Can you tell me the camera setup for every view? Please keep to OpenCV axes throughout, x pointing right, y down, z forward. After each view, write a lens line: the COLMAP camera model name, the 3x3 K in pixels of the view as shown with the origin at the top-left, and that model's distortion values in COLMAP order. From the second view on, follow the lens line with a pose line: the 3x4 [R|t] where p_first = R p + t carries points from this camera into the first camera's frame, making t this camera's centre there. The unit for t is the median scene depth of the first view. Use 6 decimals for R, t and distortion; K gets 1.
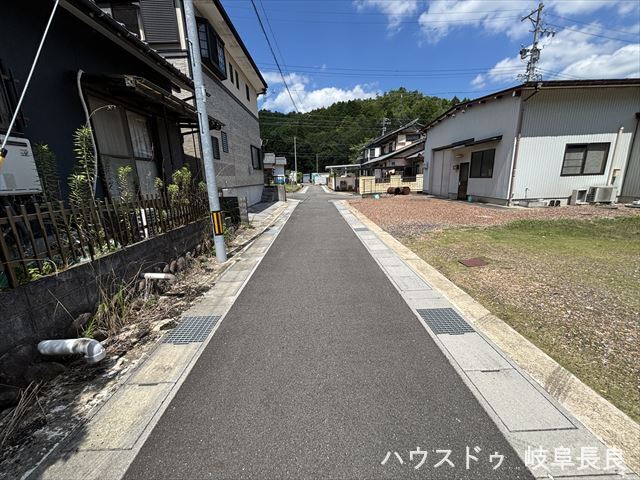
lens RADIAL K [[260.1, 0, 320.0], [0, 260.1, 238.1], [0, 0, 1]] dist [0.001332, 0.000481]
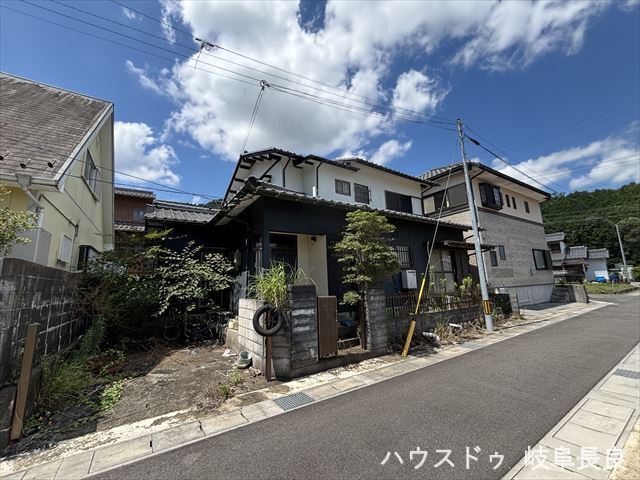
lens RADIAL K [[260.1, 0, 320.0], [0, 260.1, 238.1], [0, 0, 1]] dist [0.001332, 0.000481]
pose [[0.542454, -0.135772, -0.829041, 0.501137], [-0.173032, 0.947637, -0.268412, 0.160624], [0.822073, 0.289052, 0.490556, -0.900120]]
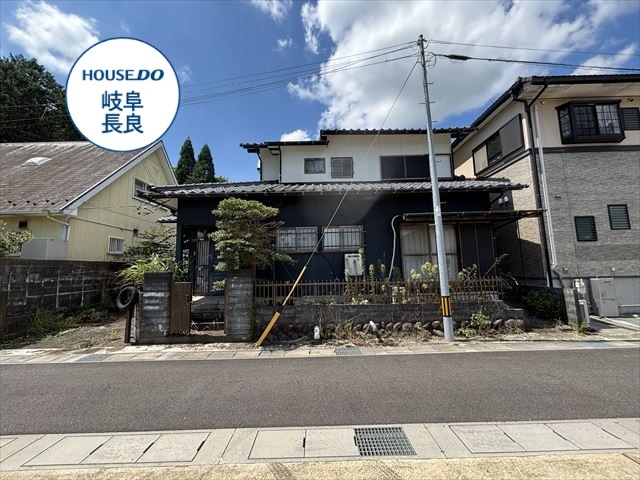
lens RADIAL K [[256.8, 0, 317.3], [0, 256.8, 240.7], [0, 0, 1]] dist [-0.002963, -0.000128]
pose [[-0.010937, -0.074691, -0.997147, 0.815382], [-0.202184, 0.976774, -0.070948, -0.148775], [0.979287, 0.200831, -0.025785, 0.376750]]
